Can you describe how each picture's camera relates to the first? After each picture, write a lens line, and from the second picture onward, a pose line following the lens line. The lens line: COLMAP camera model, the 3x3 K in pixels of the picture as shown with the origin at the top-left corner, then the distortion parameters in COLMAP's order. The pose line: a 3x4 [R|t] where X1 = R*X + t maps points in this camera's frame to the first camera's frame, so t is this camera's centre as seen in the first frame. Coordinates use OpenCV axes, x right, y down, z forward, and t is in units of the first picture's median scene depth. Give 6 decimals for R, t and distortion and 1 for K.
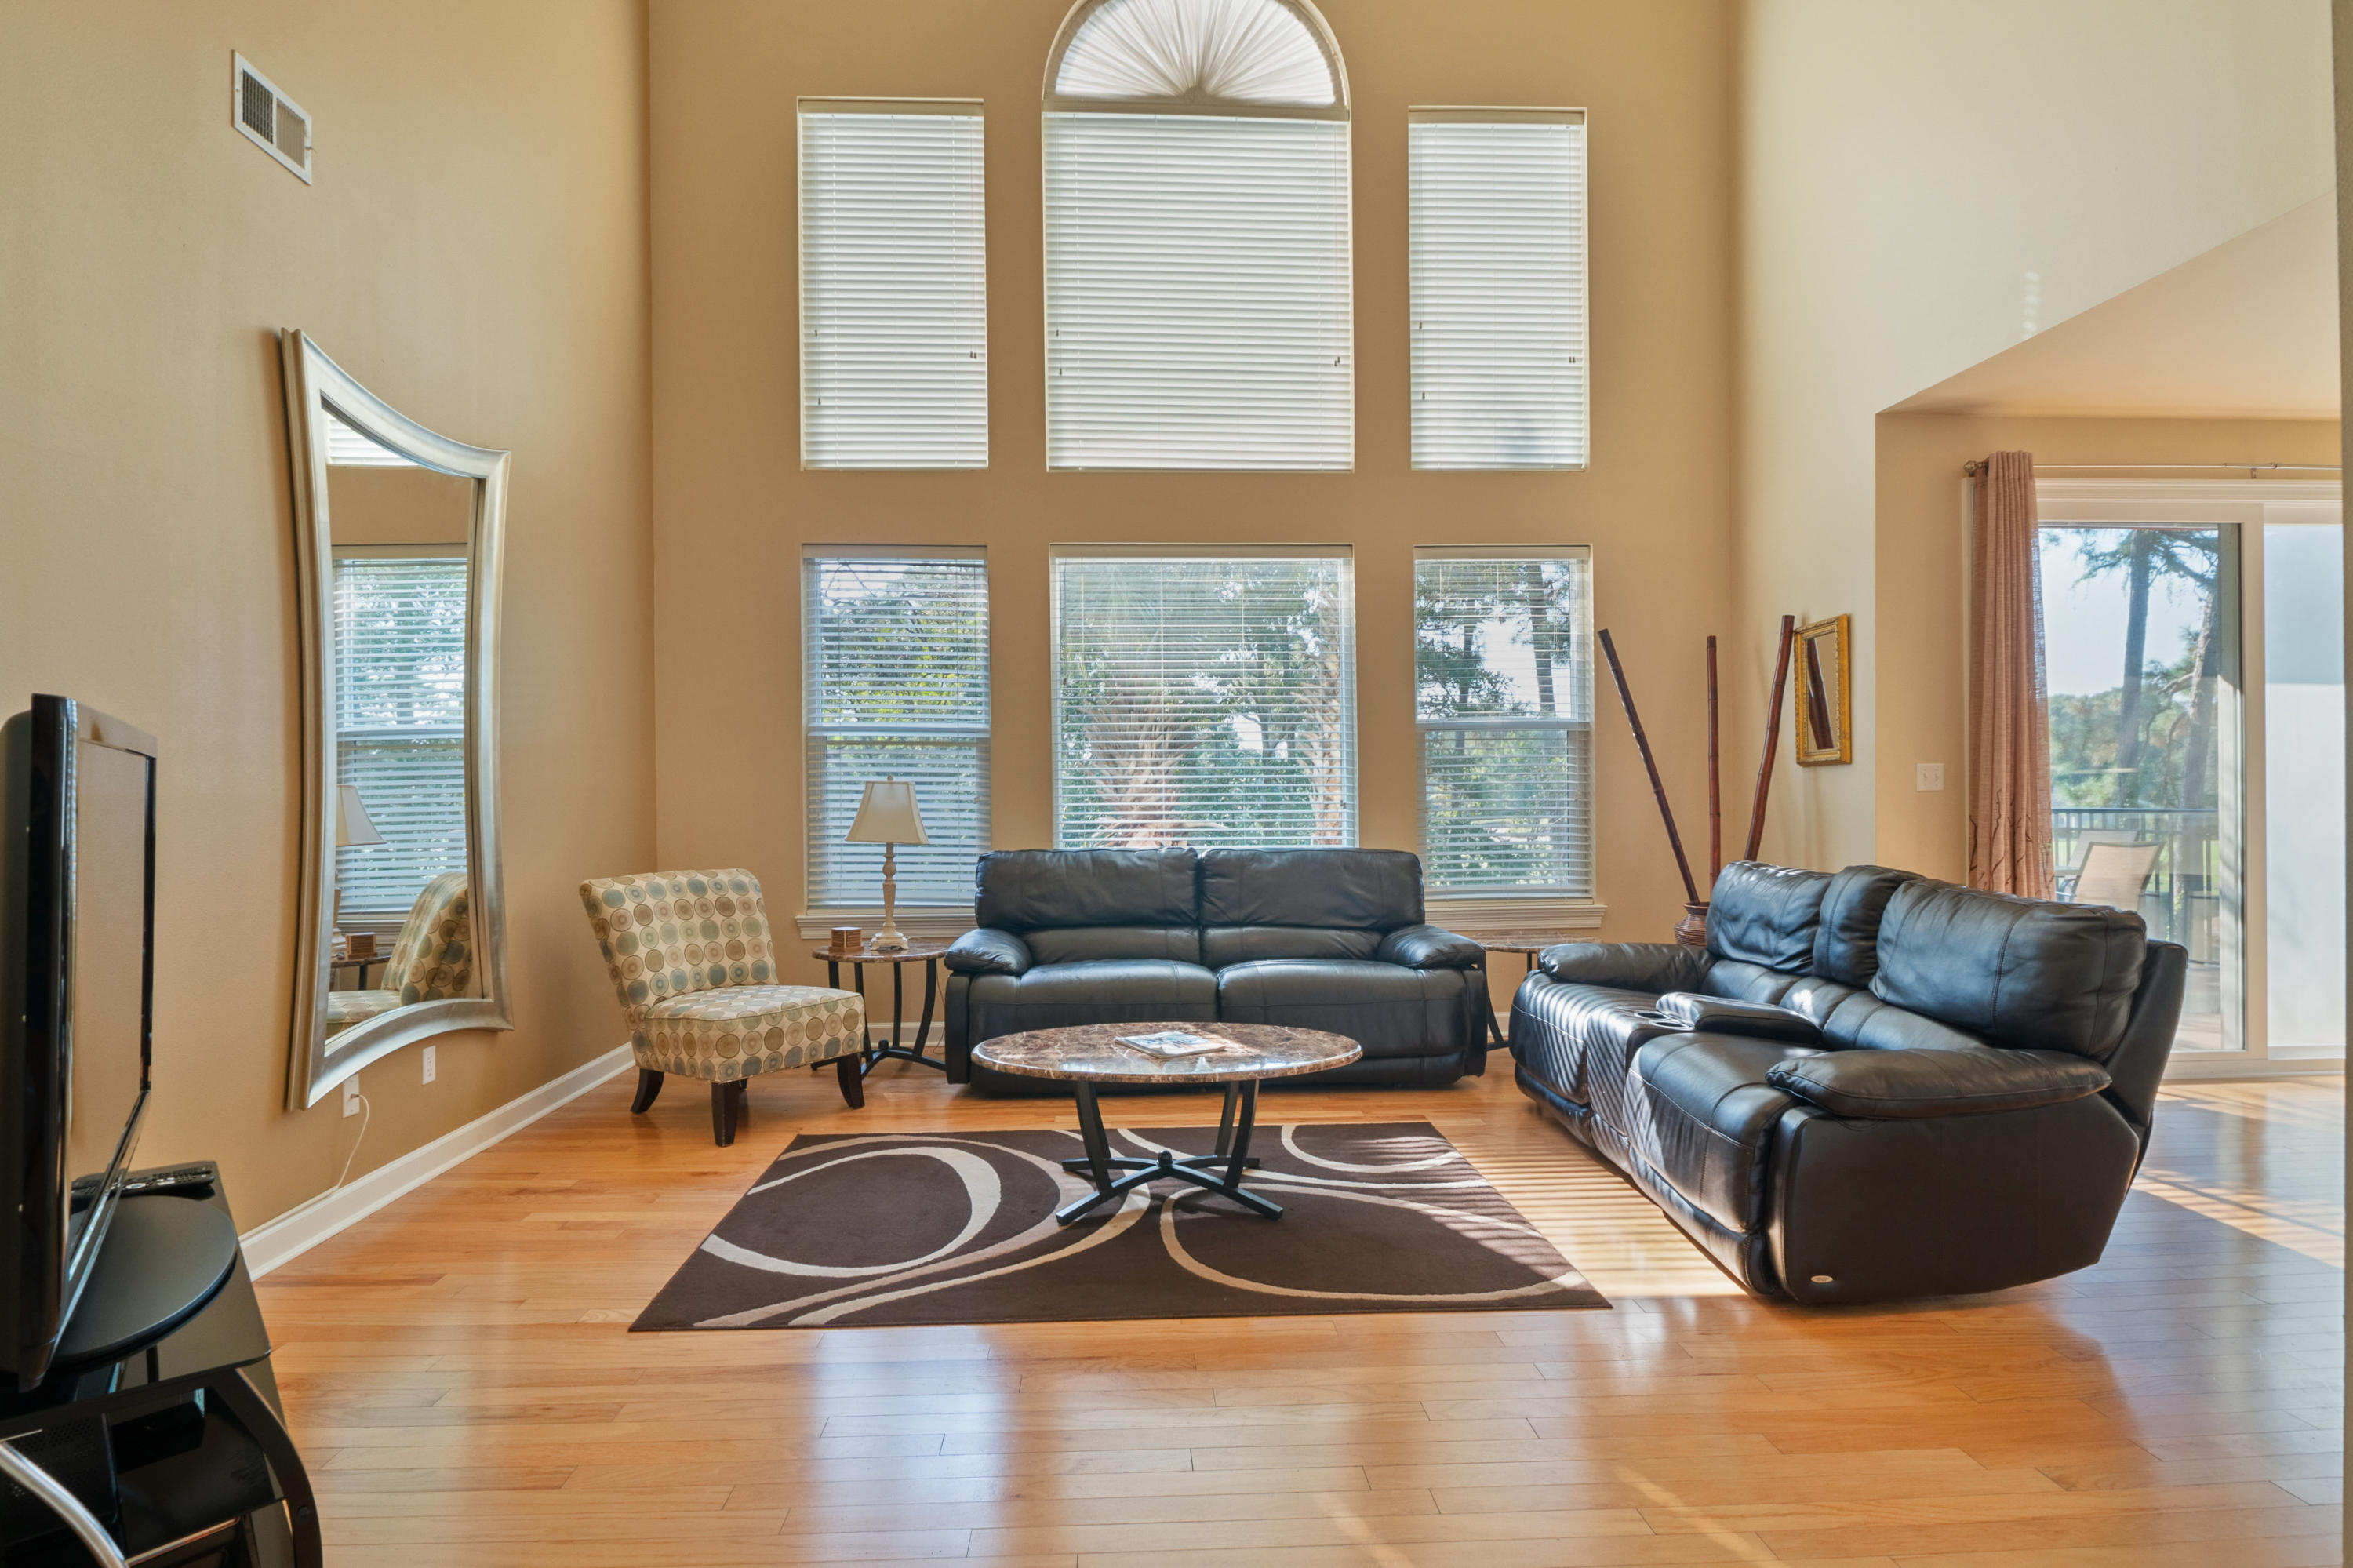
lens RADIAL K [[1248.8, 0, 1162.9], [0, 1248.8, 793.6], [0, 0, 1]] dist [-0.001152, -0.002382]
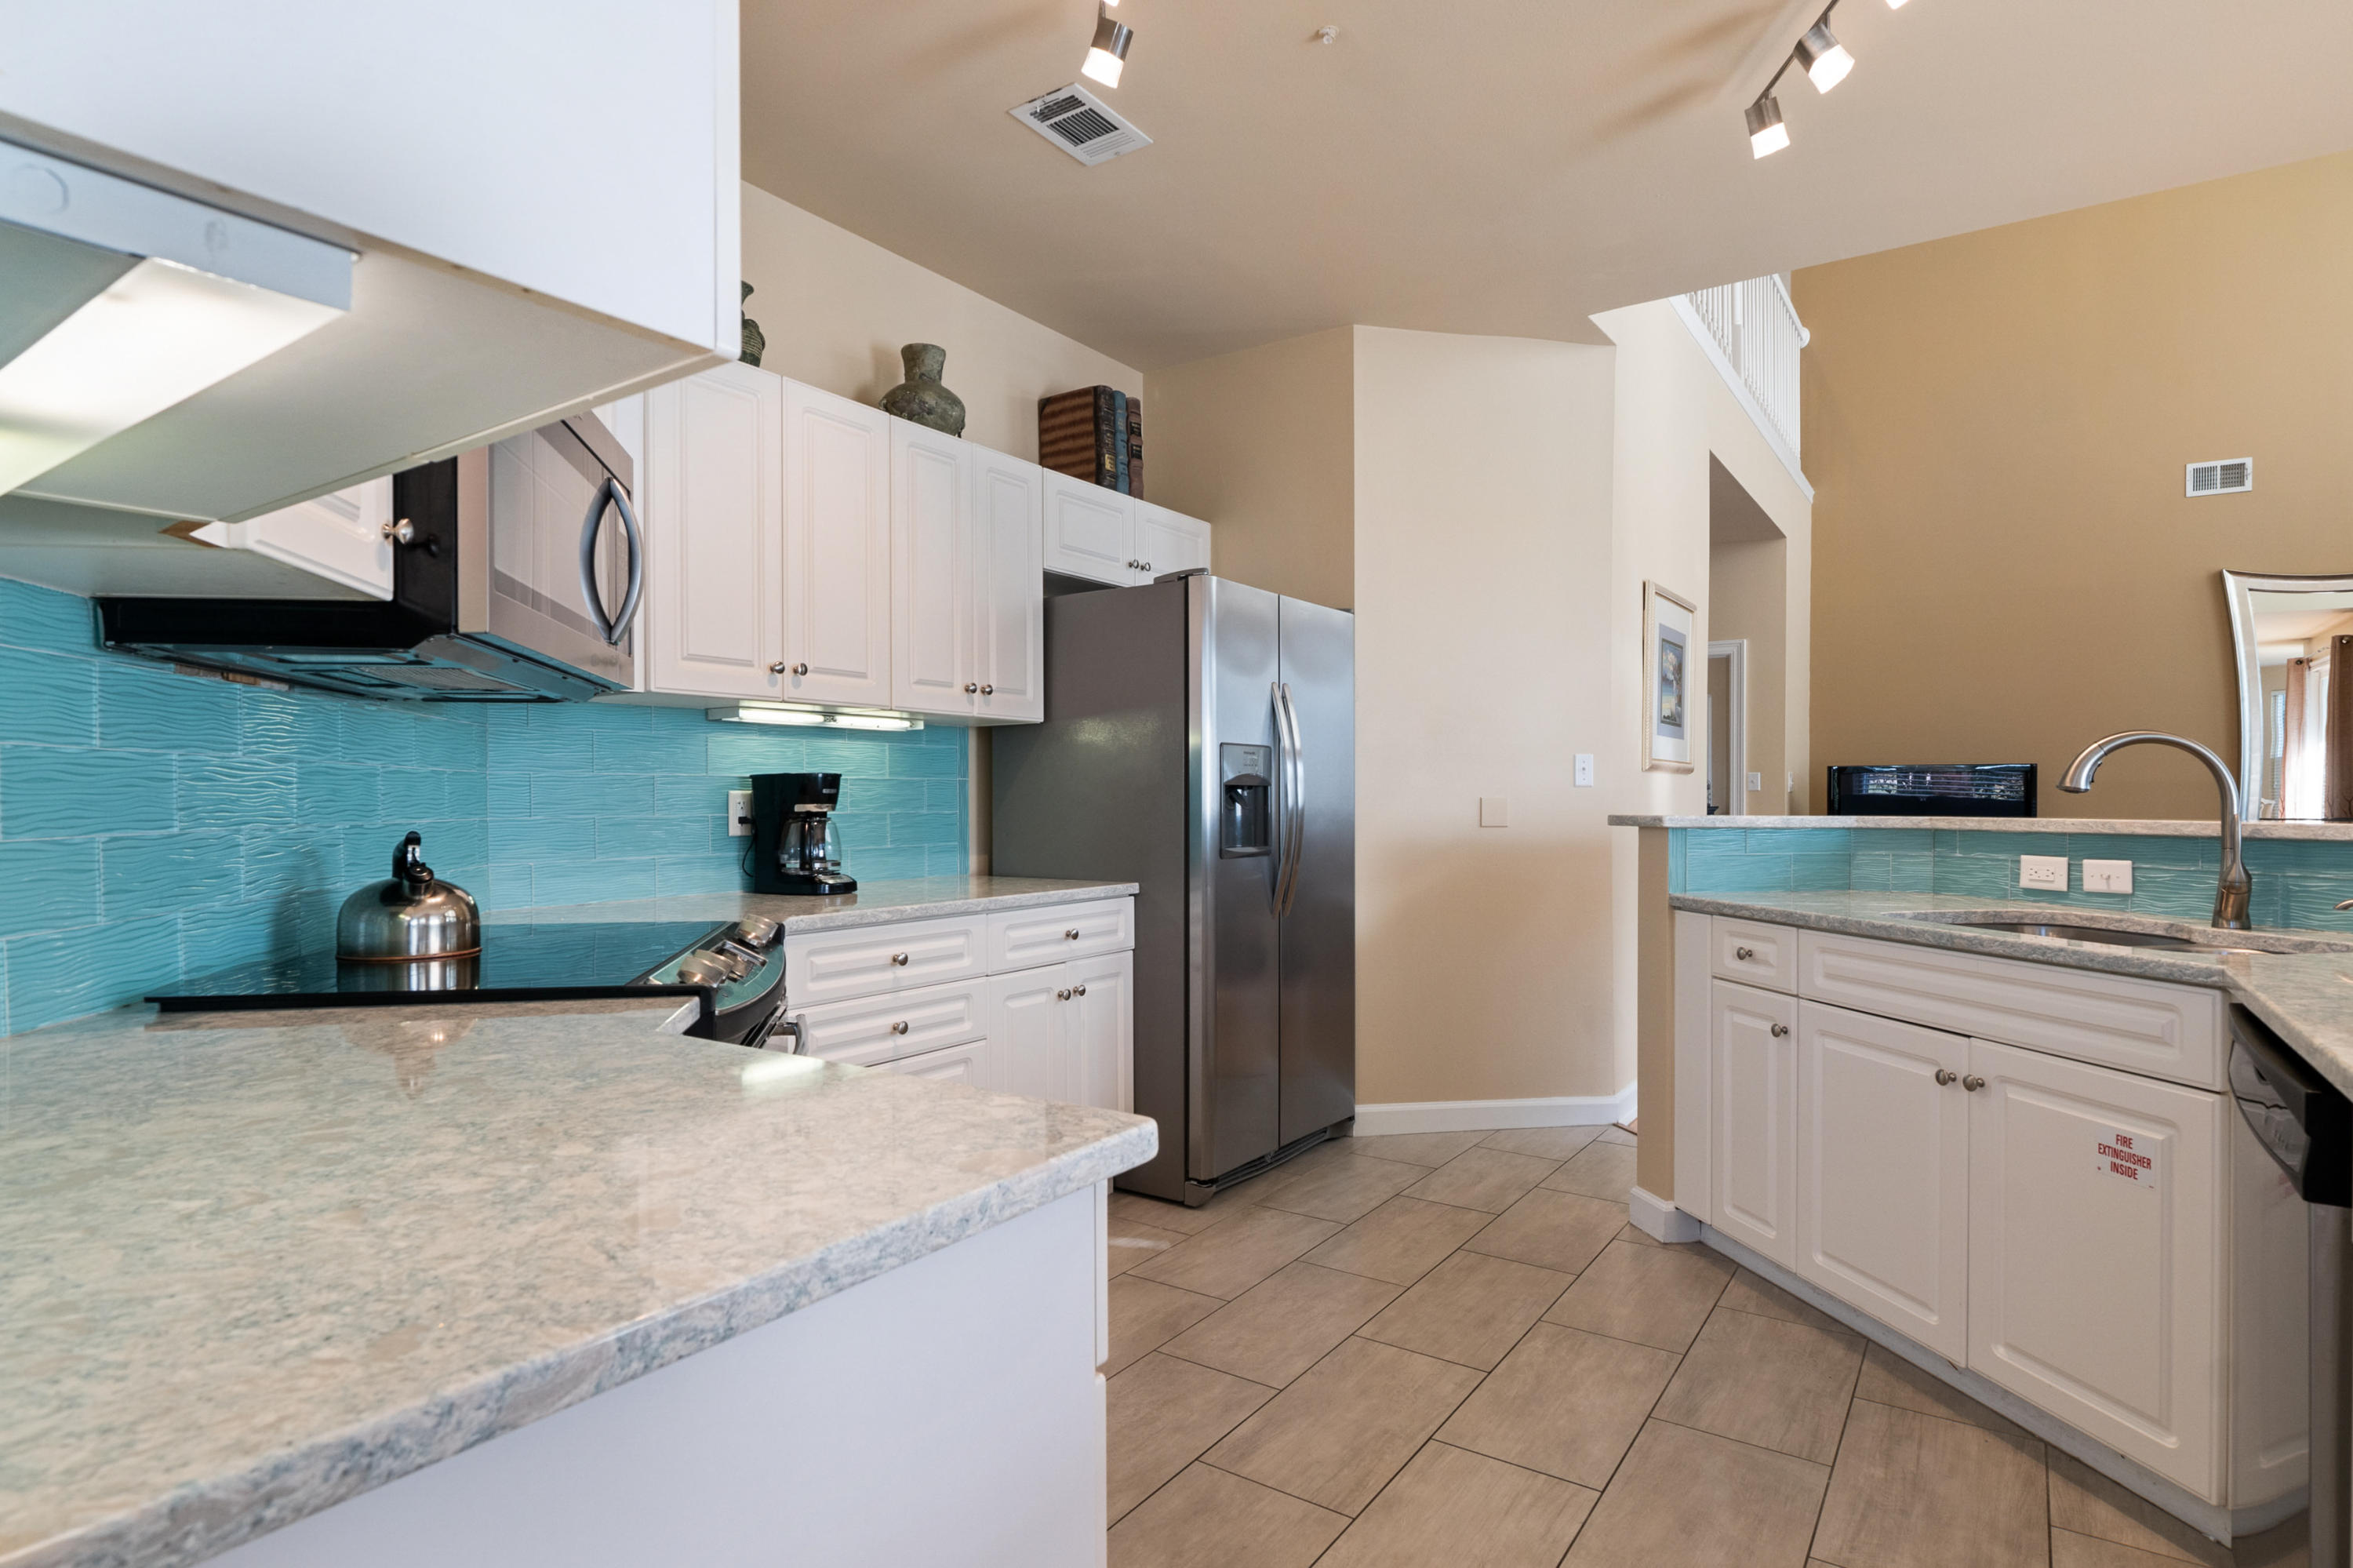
lens RADIAL K [[1248.8, 0, 1179.7], [0, 1248.8, 805.4], [0, 0, 1]] dist [-0.001152, -0.002382]
pose [[-0.591251, 0.015522, -0.806339, 1.453365], [0.007794, 0.999878, 0.013532, -0.000073], [0.806450, 0.001716, -0.591300, 0.547741]]
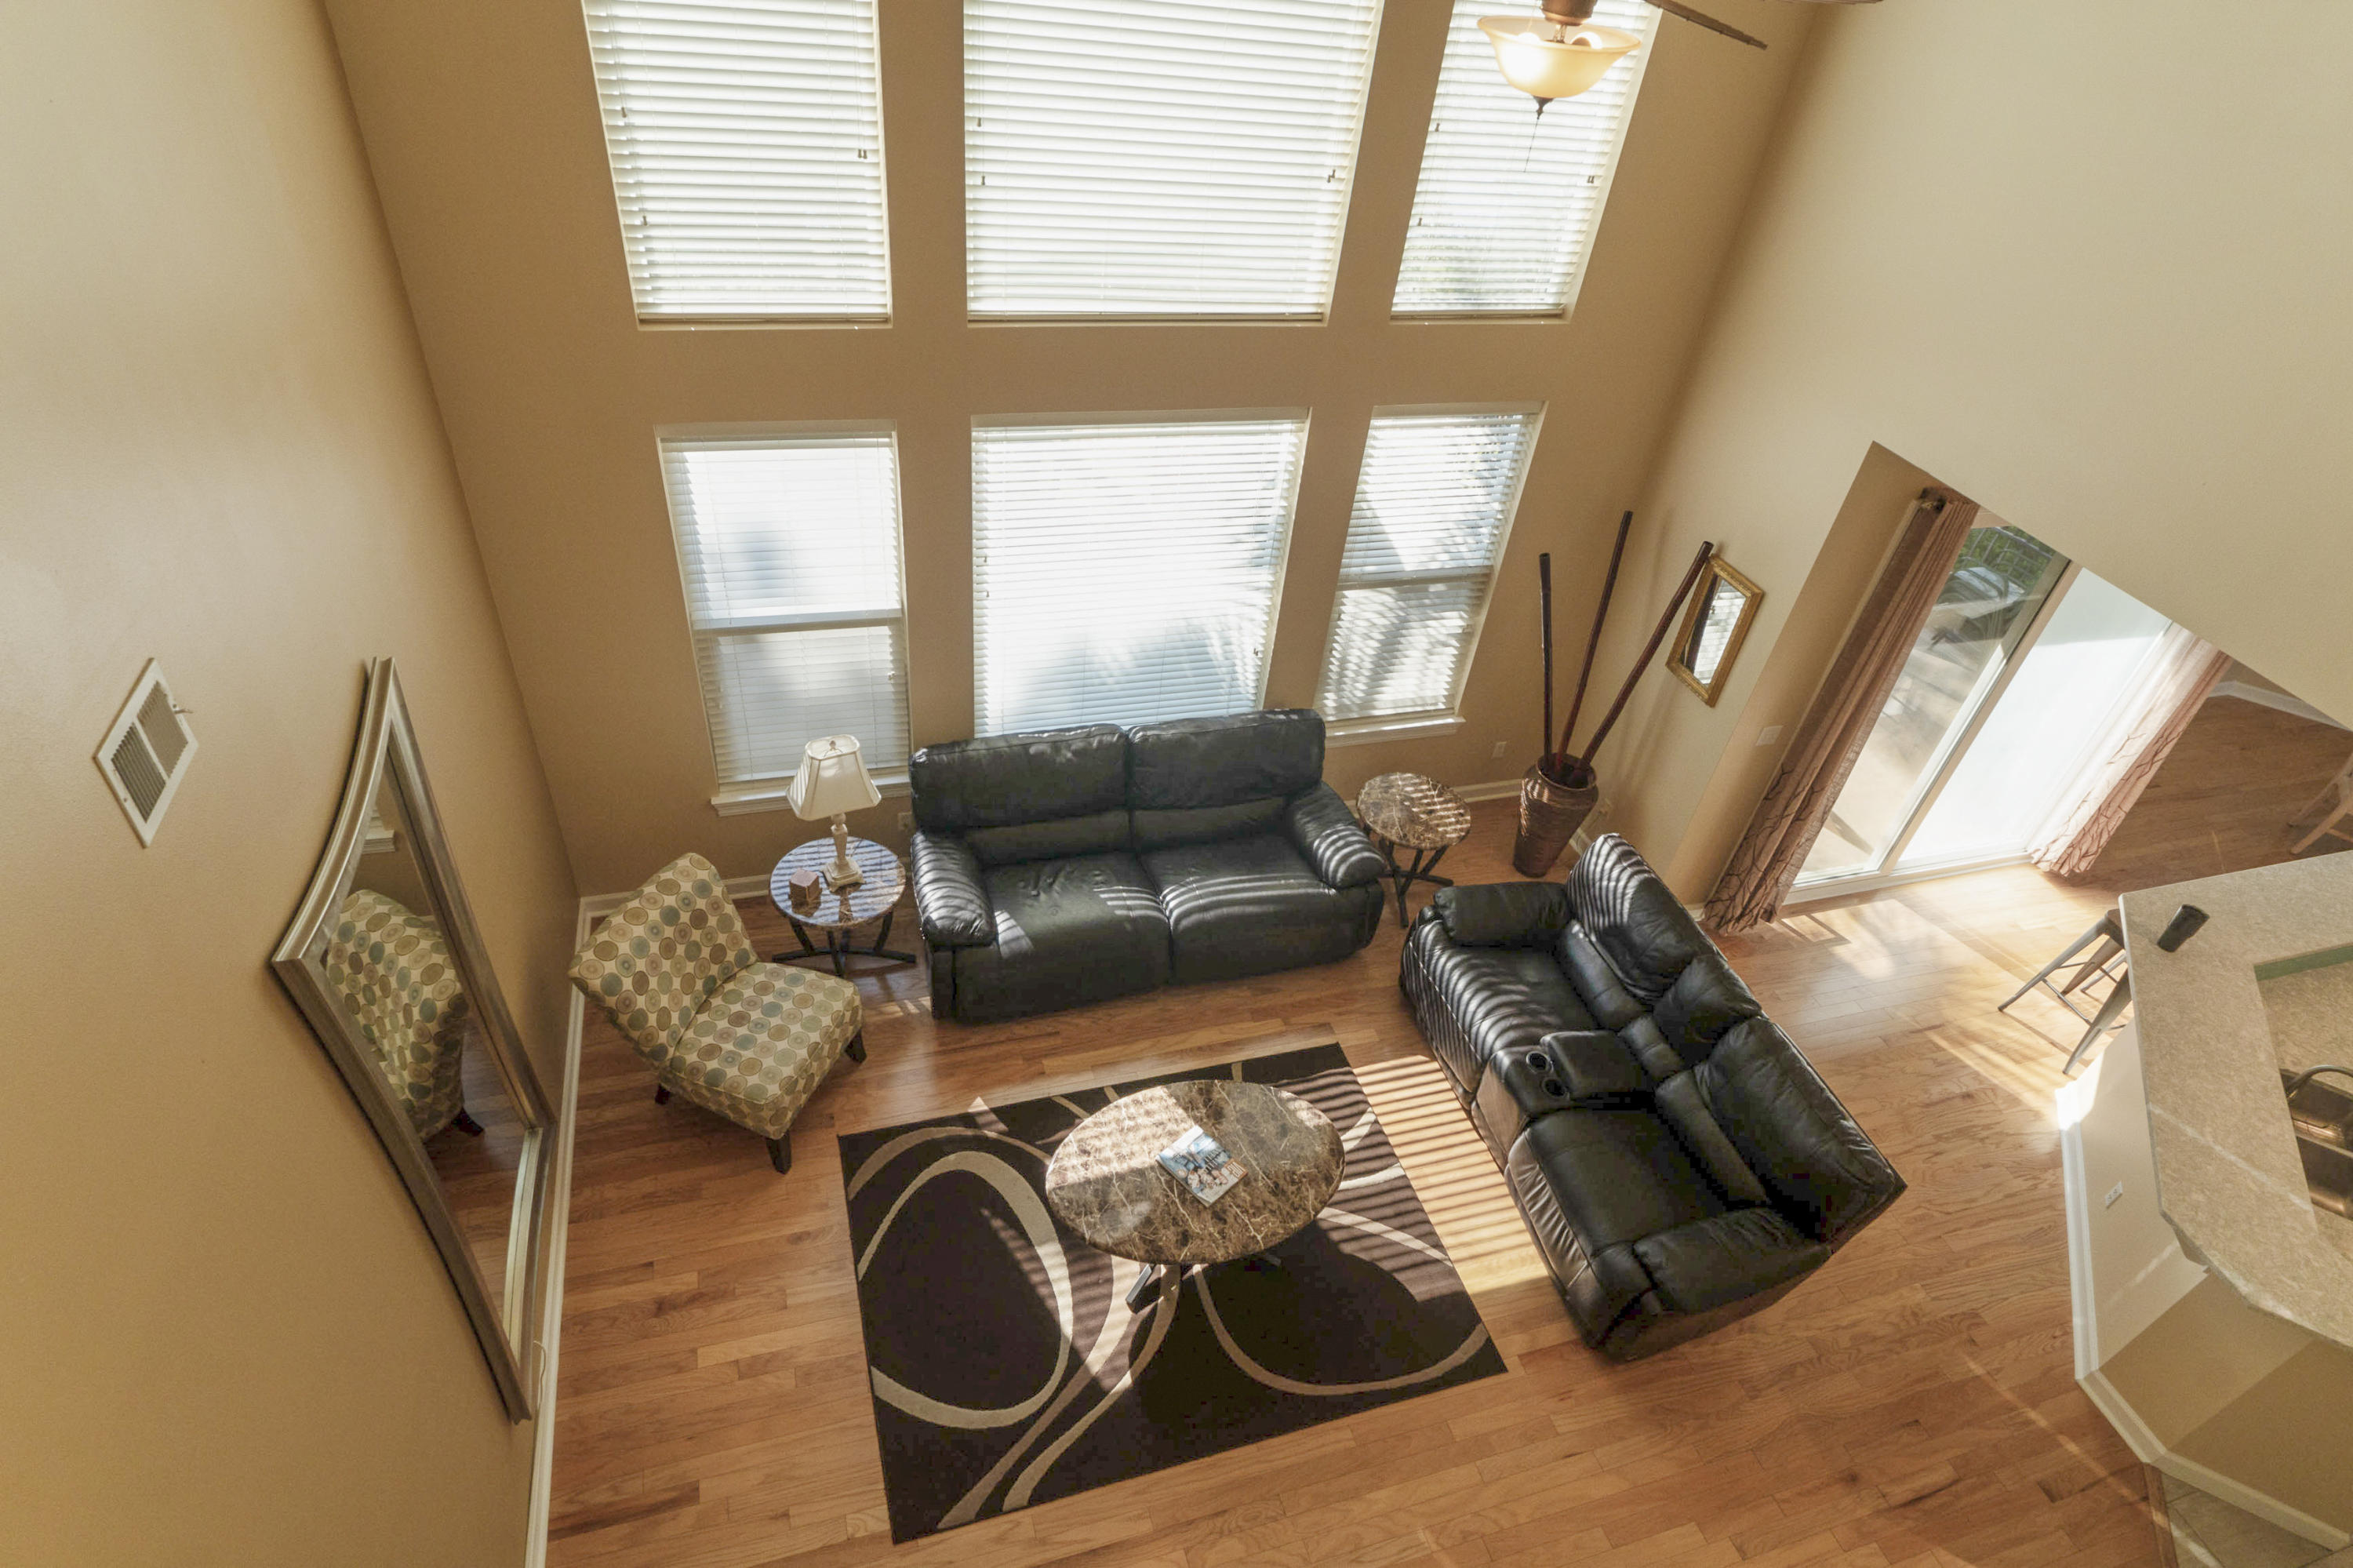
lens RADIAL K [[1248.8, 0, 1177.9], [0, 1248.8, 820.1], [0, 0, 1]] dist [-0.001152, -0.002382]
pose [[0.961489, -0.081324, 0.262538, -0.245213], [-0.108882, 0.764362, 0.635527, -0.659232], [-0.252357, -0.639638, 0.726071, 0.239954]]
